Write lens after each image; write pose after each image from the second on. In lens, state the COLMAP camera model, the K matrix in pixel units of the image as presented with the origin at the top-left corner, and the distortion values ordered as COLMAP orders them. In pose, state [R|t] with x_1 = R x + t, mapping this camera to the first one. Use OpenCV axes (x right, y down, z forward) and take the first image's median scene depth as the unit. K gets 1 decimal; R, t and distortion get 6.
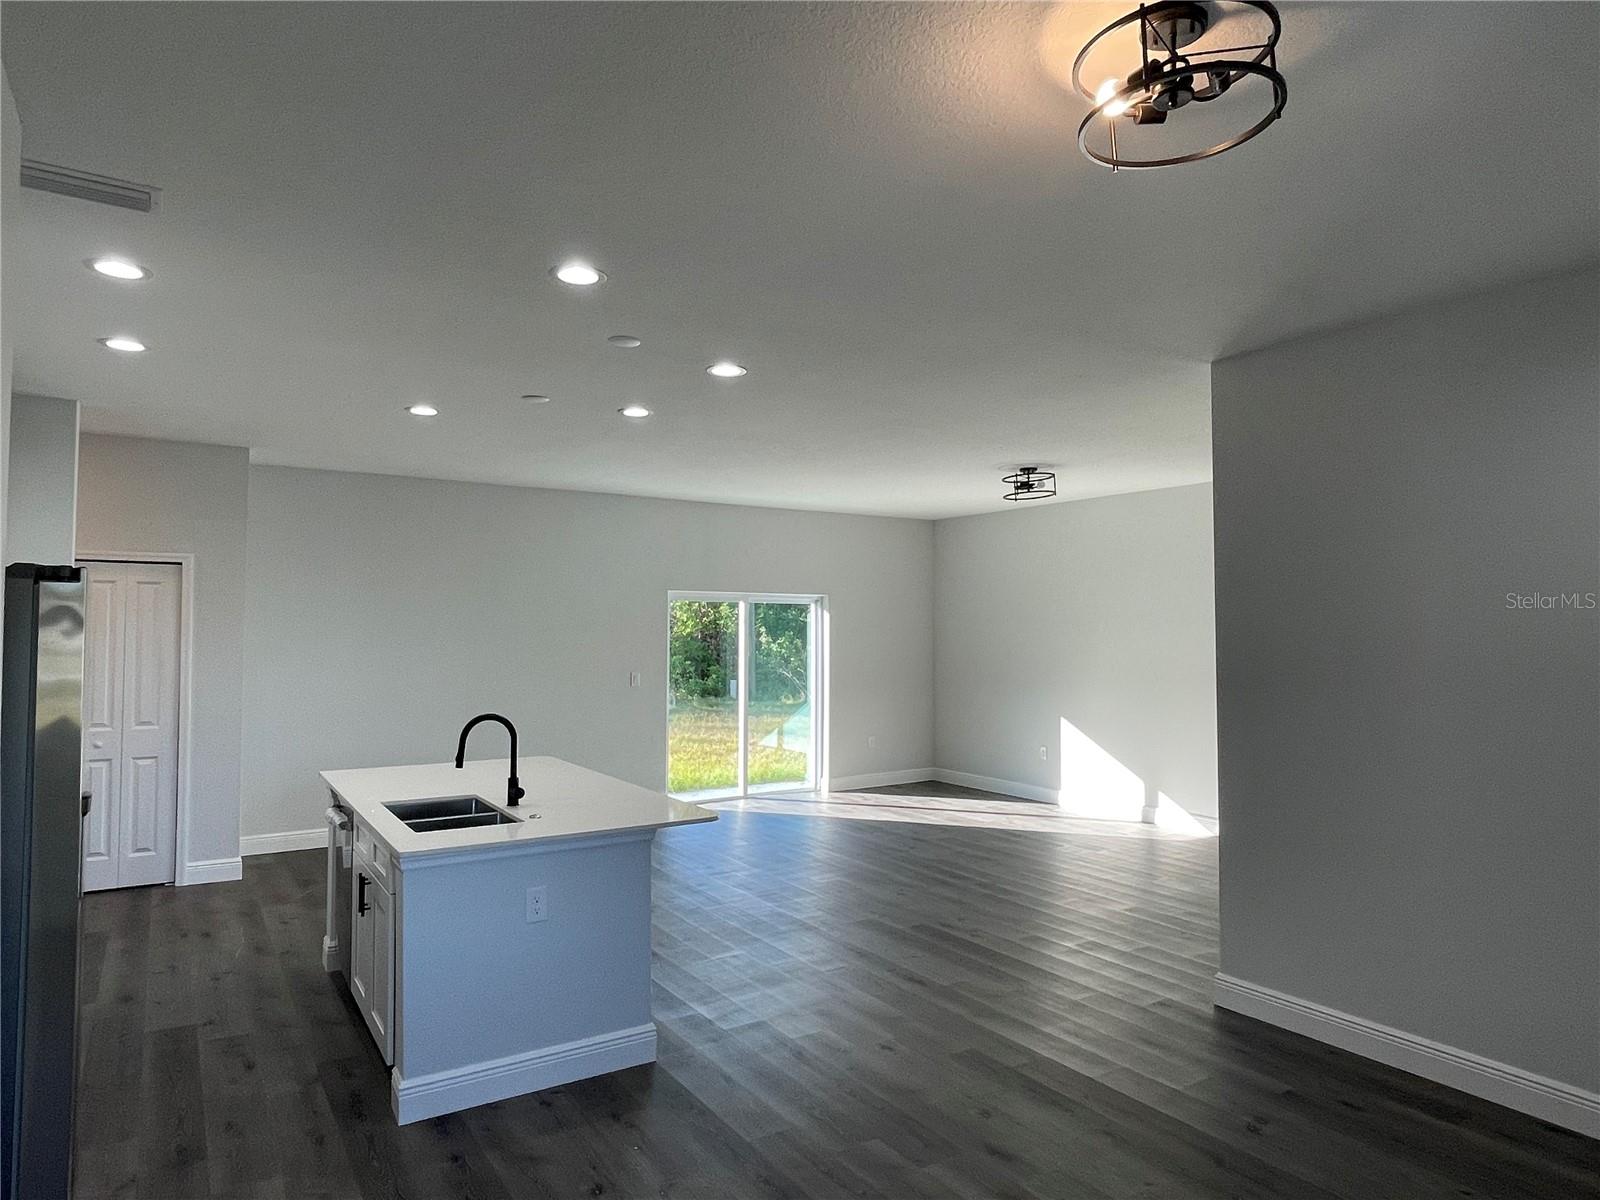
lens RADIAL K [[969.0, 0, 773.6], [0, 969.0, 595.0], [0, 0, 1]] dist [0.000836, -0.000616]
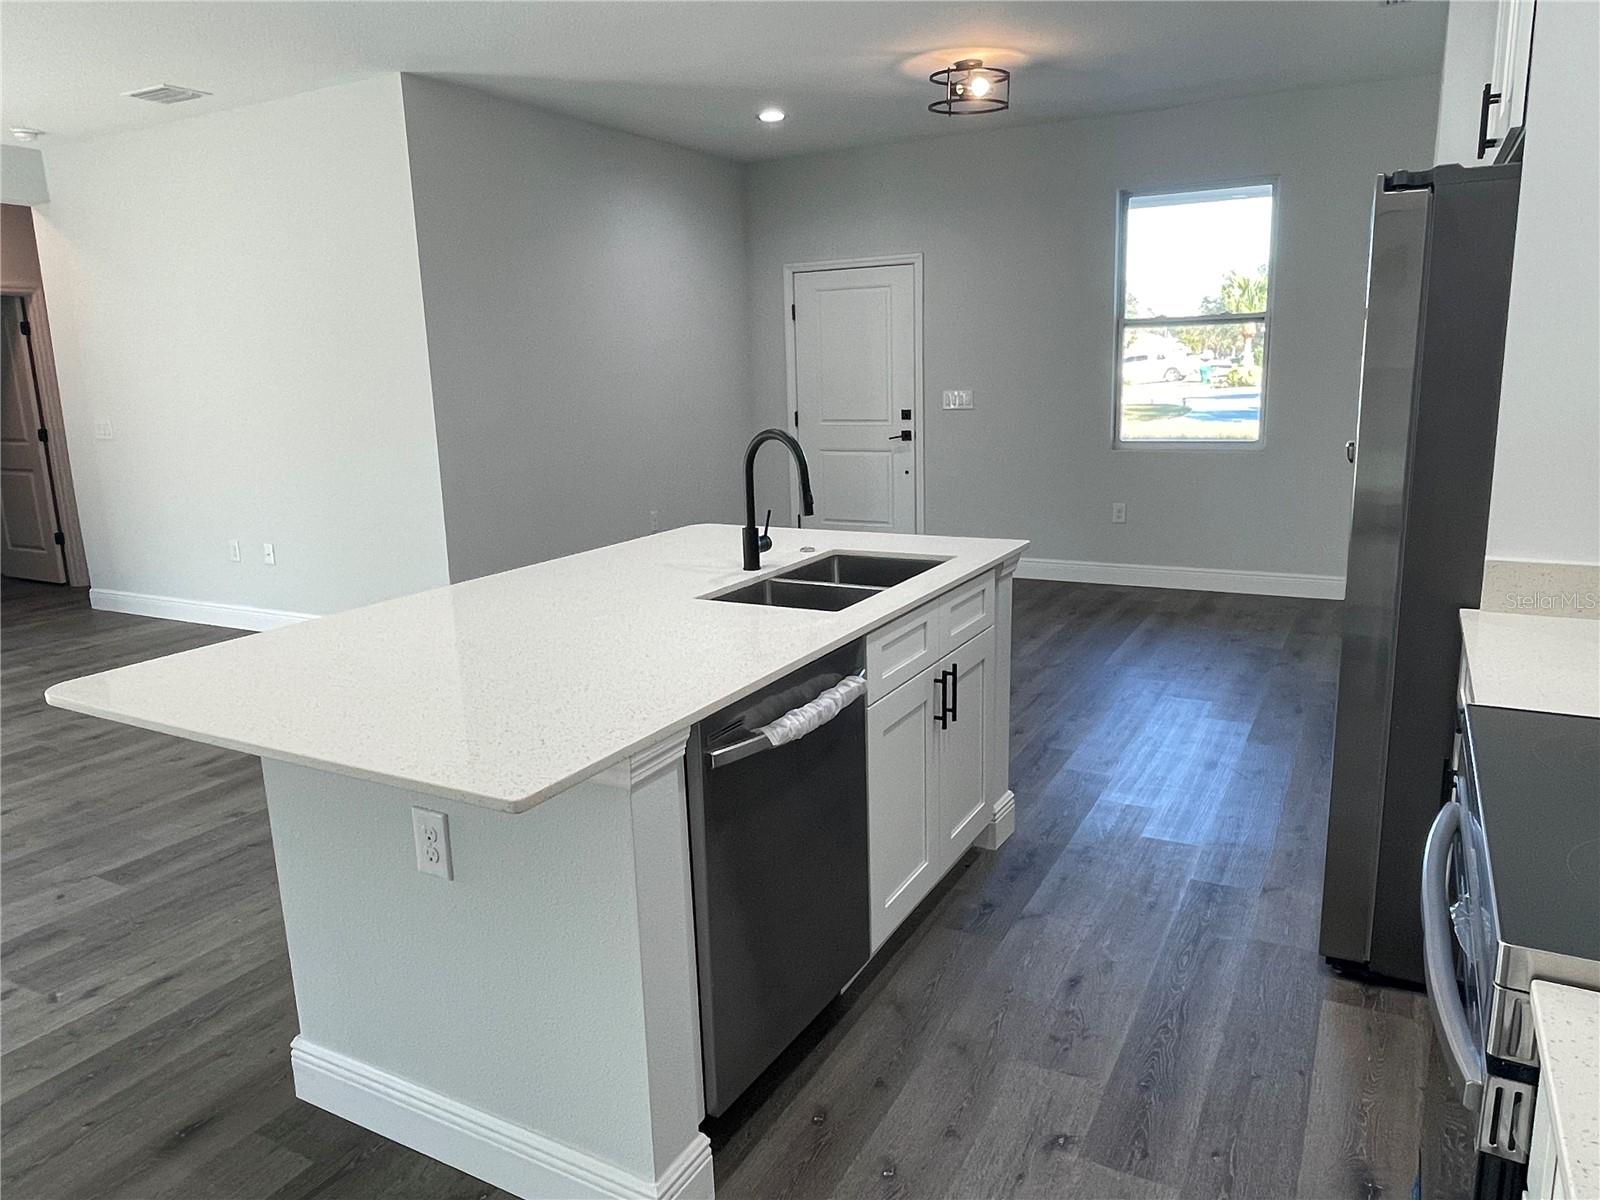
lens RADIAL K [[1098.1, 0, 788.2], [0, 1098.1, 598.9], [0, 0, 1]] dist [-0.002502, -0.005219]
pose [[-0.486633, -0.169755, 0.856955, -0.808241], [-0.003076, 0.981266, 0.192633, 0.082030], [-0.873601, 0.091106, -0.478038, 1.173569]]
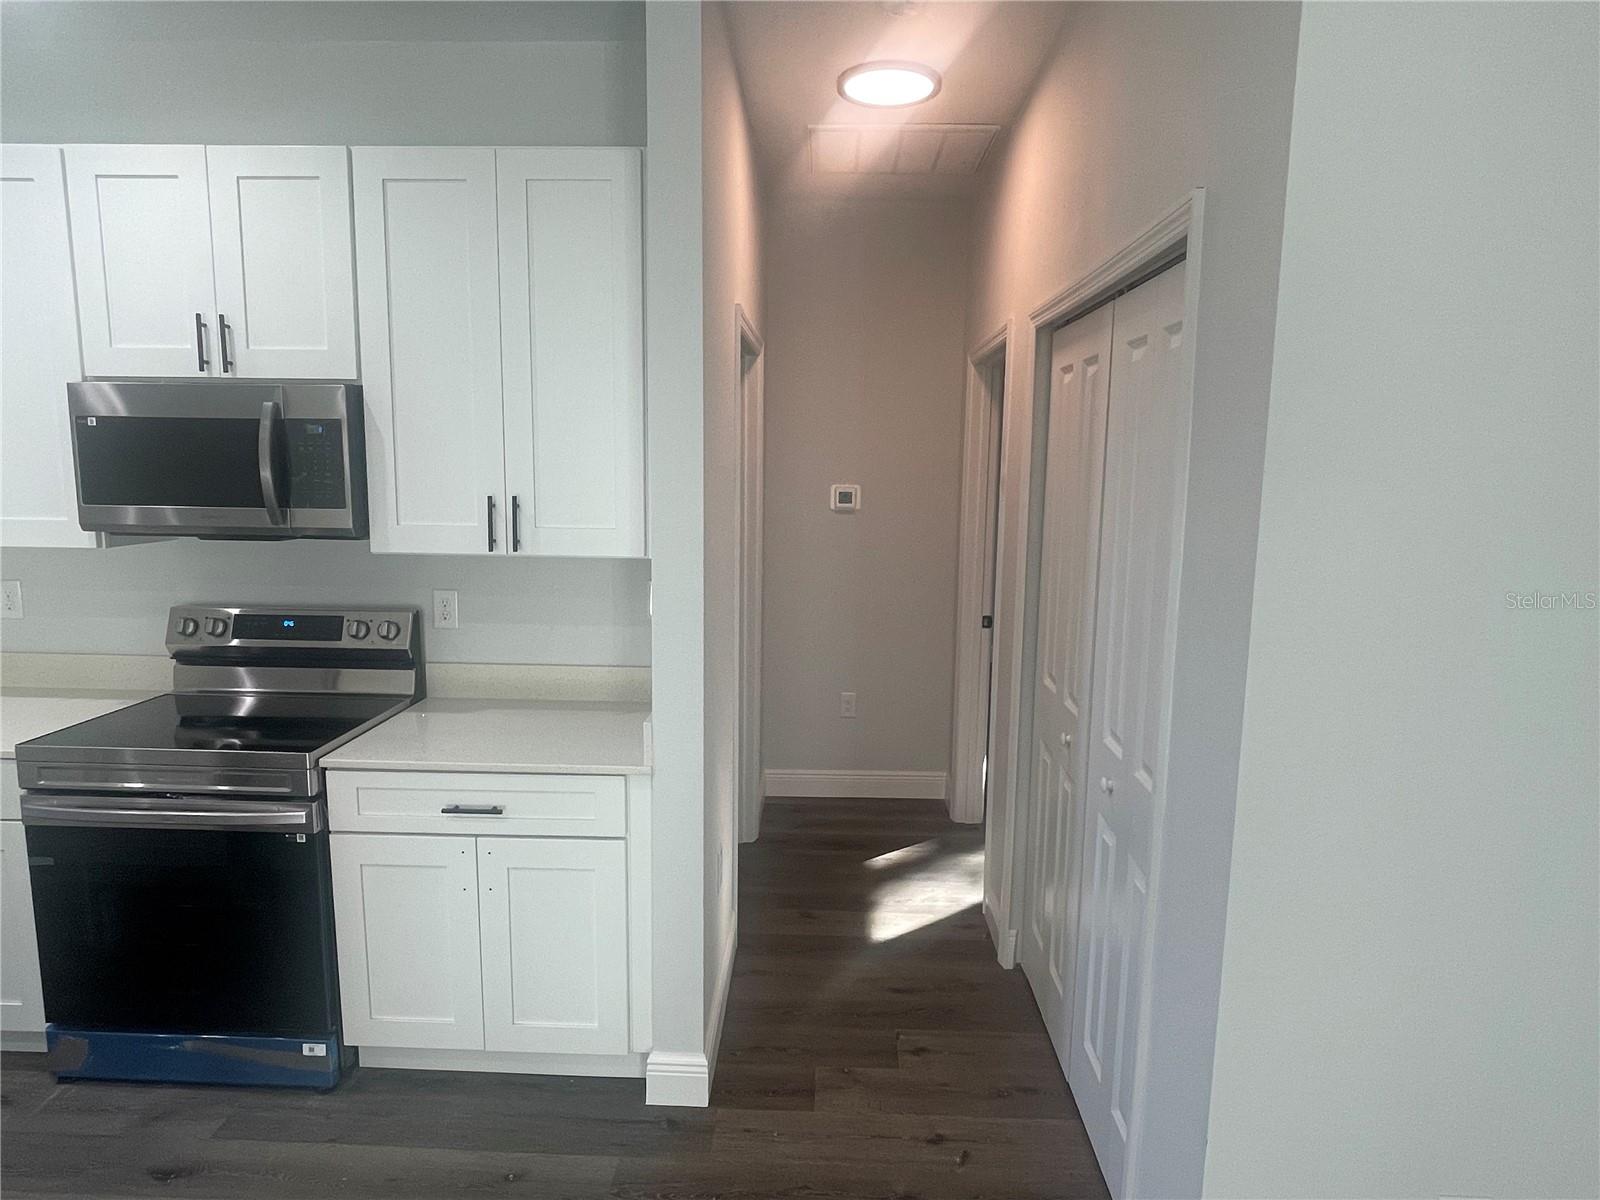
lens RADIAL K [[931.9, 0, 794.9], [0, 931.9, 597.8], [0, 0, 1]] dist [-0.000659, -0.000572]
pose [[-0.557628, 0.110681, -0.822679, -0.446015], [0.015919, 0.992315, 0.122713, 0.046792], [0.829939, 0.055332, -0.555104, 1.449740]]
